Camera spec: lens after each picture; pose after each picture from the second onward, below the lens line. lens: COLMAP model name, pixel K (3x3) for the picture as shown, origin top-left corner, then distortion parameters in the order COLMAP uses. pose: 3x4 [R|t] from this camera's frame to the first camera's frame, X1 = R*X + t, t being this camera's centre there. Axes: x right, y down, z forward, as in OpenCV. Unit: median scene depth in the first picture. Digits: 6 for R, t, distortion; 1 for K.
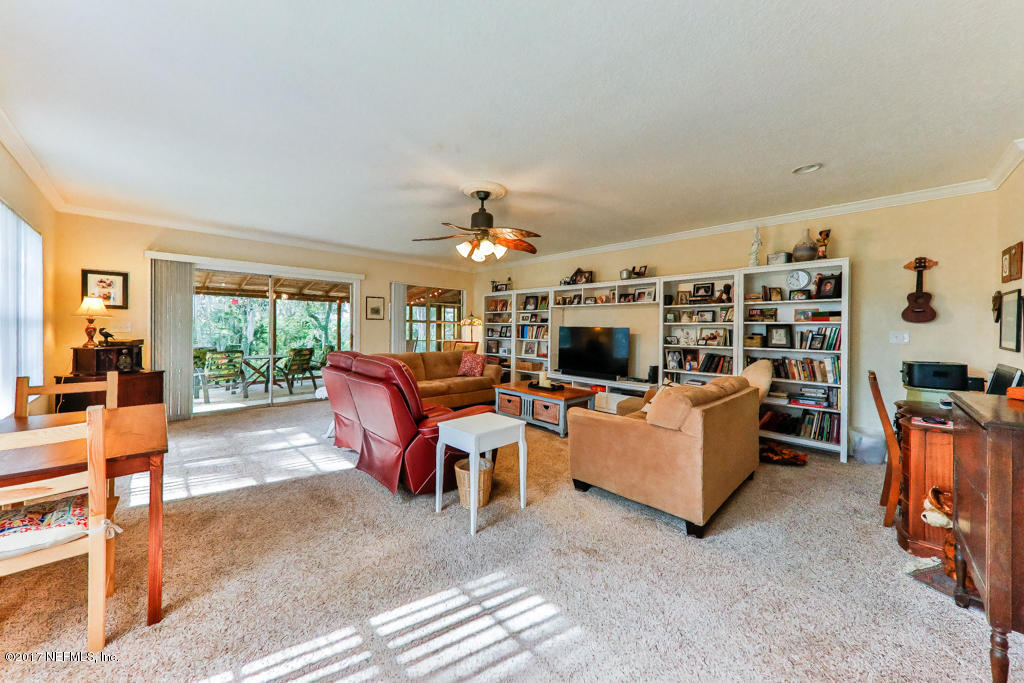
lens RADIAL K [[356.8, 0, 516.7], [0, 356.8, 330.3], [0, 0, 1]] dist [0.032612, -0.005742]
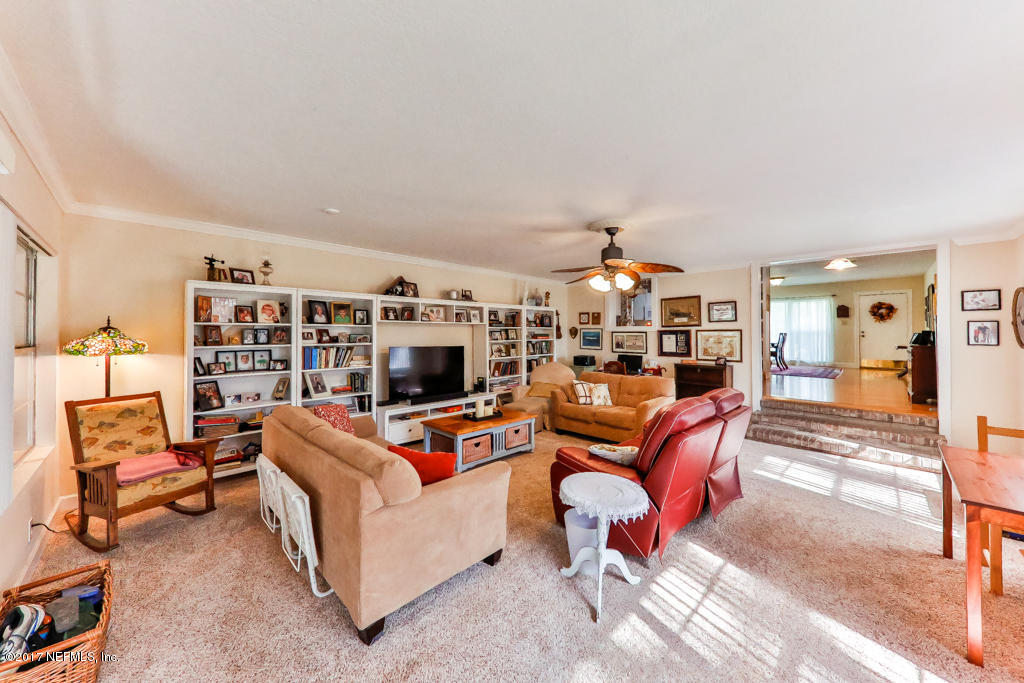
lens RADIAL K [[356.8, 0, 516.7], [0, 356.8, 330.3], [0, 0, 1]] dist [0.032612, -0.005742]
pose [[0.019261, -0.002972, 0.999810, -0.743314], [0.007465, 0.999968, 0.002828, -0.054845], [-0.999787, 0.007409, 0.019282, 0.804526]]
